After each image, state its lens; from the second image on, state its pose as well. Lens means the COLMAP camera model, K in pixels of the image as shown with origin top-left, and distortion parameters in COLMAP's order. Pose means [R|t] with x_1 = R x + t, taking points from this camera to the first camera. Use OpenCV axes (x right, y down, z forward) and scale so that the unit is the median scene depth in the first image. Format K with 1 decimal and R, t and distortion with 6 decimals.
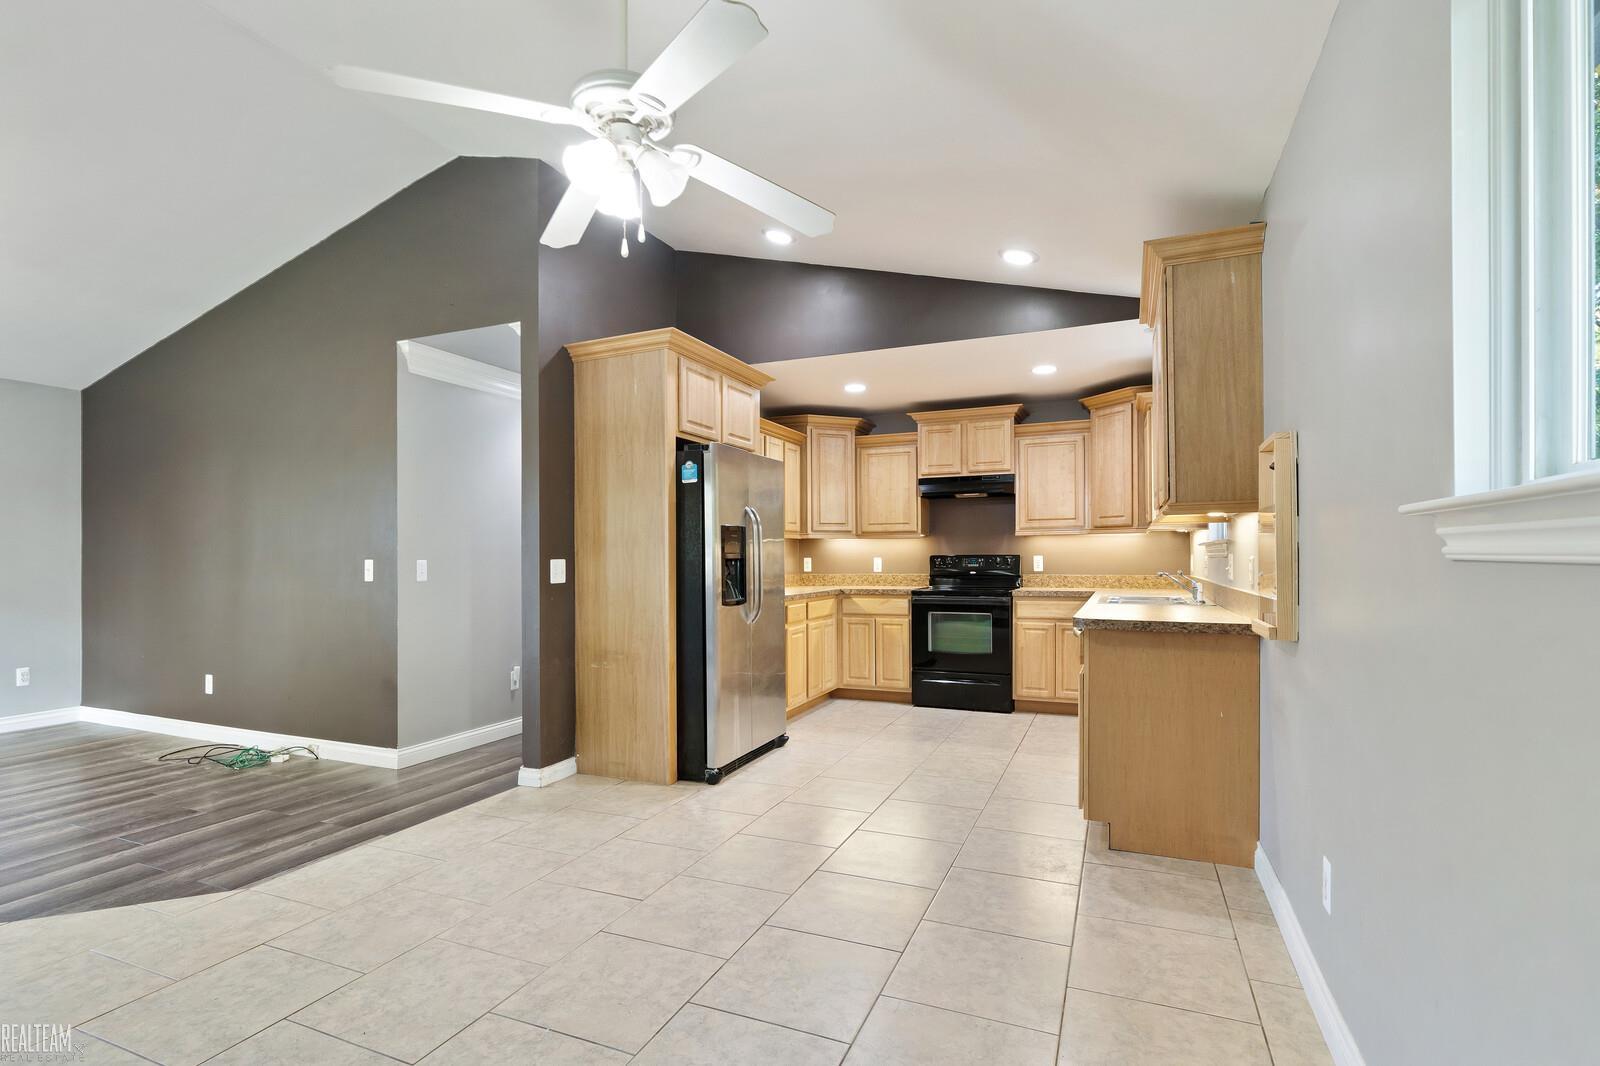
lens RADIAL K [[754.8, 0, 798.8], [0, 754.8, 541.8], [0, 0, 1]] dist [0.001015, 0.000620]
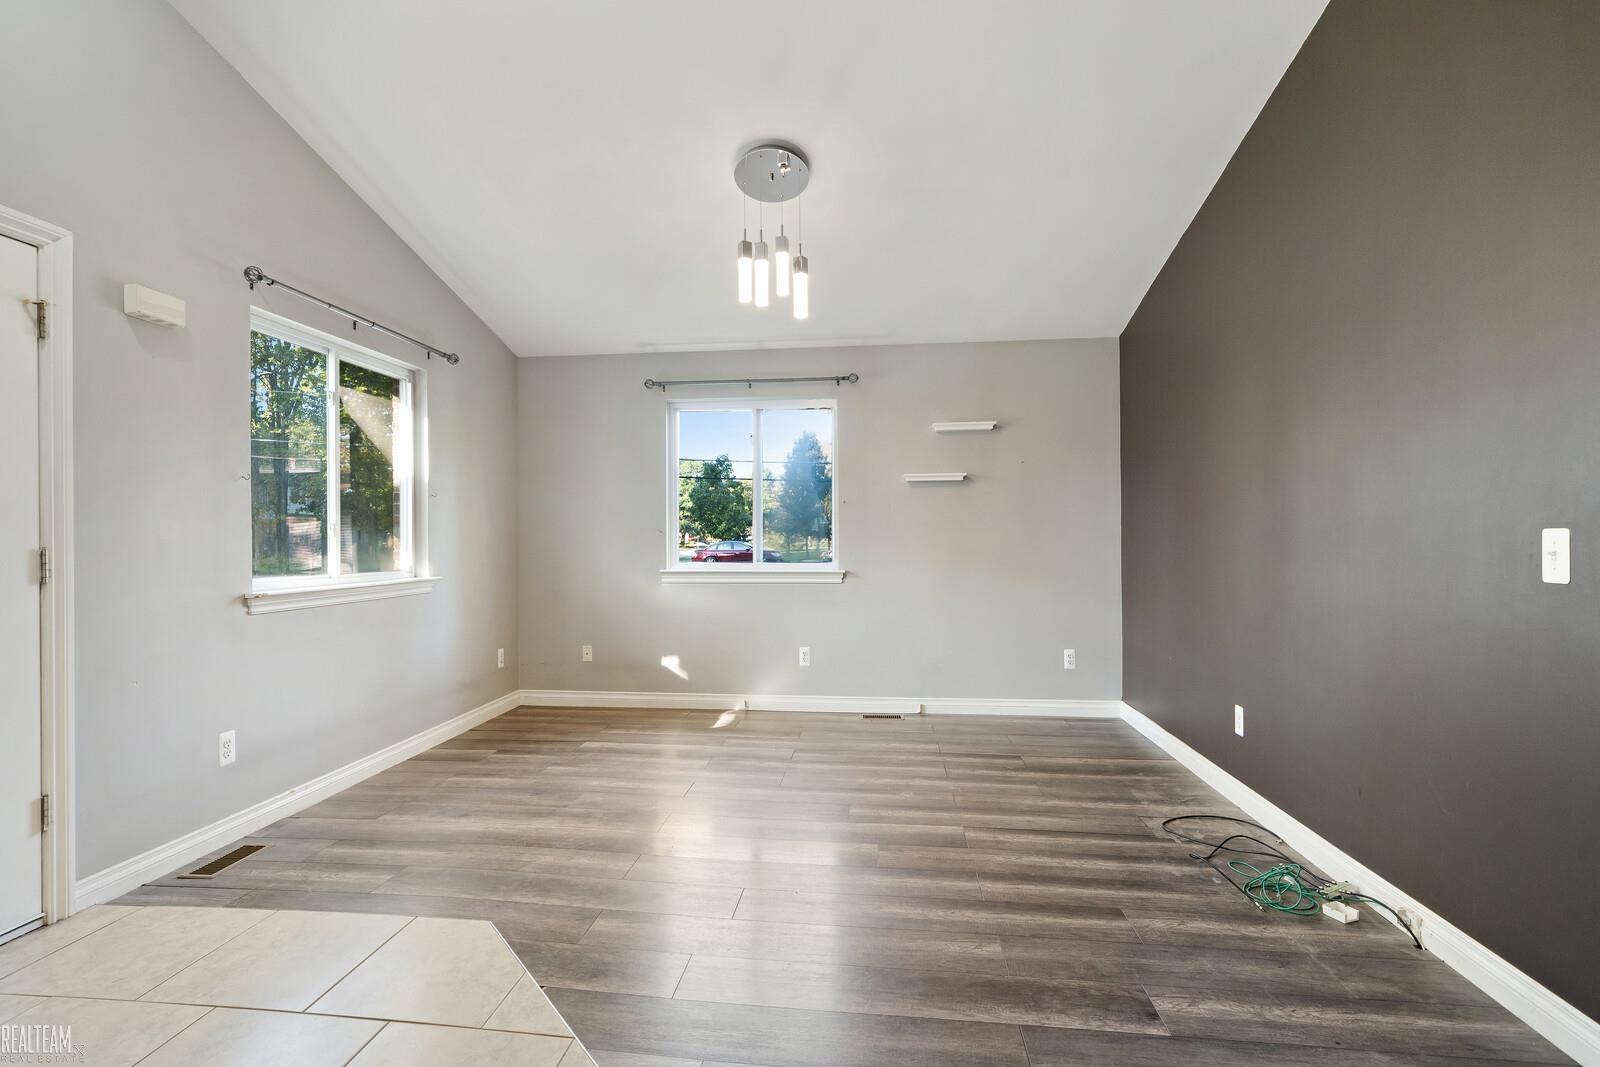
lens RADIAL K [[742.0, 0, 800.0], [0, 742.0, 533.5], [0, 0, 1]] dist [0.003652, 0.001288]
pose [[0.293028, 0.000462, -0.956104, -0.321730], [0.022050, 0.999731, 0.007241, 0.015754], [0.955850, -0.023204, 0.292939, 0.525334]]
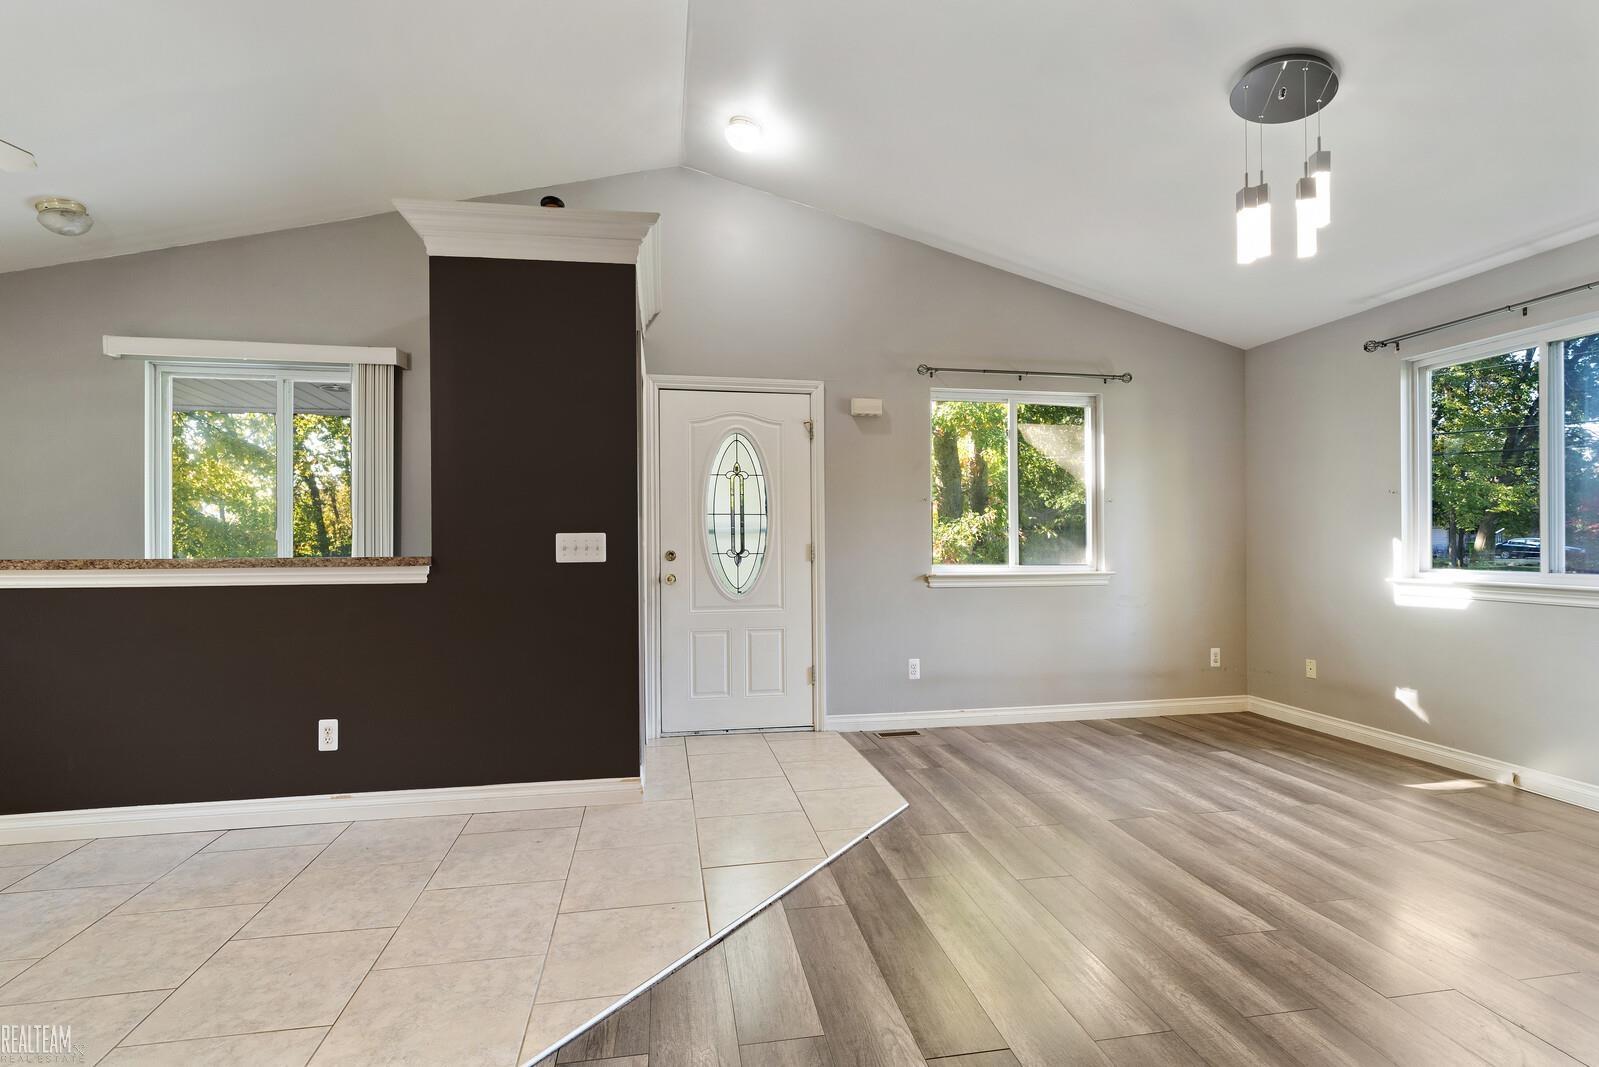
lens RADIAL K [[754.4, 0, 798.3], [0, 754.4, 542.3], [0, 0, 1]] dist [0.001015, 0.000620]
pose [[-0.833247, 0.009492, -0.552820, -0.370307], [0.021485, 0.999653, -0.015218, 0.031588], [0.552484, -0.024558, -0.833162, 1.021824]]
